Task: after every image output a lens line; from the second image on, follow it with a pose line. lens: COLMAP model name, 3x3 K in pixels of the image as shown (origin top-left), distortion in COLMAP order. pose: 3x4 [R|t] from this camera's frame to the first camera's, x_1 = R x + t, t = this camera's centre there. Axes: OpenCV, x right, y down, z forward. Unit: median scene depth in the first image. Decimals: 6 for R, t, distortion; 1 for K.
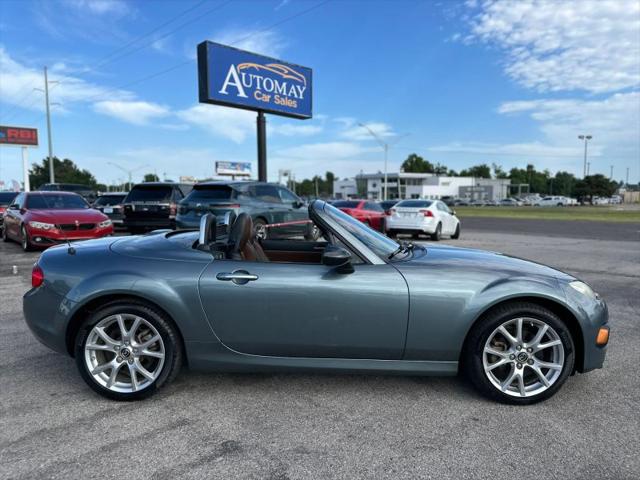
lens RADIAL K [[454.6, 0, 322.9], [0, 454.6, 238.4], [0, 0, 1]] dist [0.033551, -0.047819]
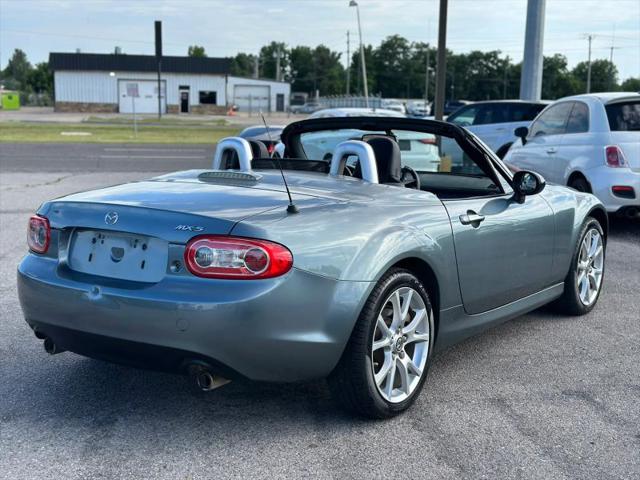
lens RADIAL K [[893.6, 0, 320.0], [0, 893.6, 240.0], [0, 0, 1]] dist [0.133739, -0.034056]
pose [[0.561246, -0.118863, 0.819069, -0.761291], [0.065138, 0.992908, 0.099456, -0.022417], [-0.825082, -0.002467, 0.565008, 0.161150]]
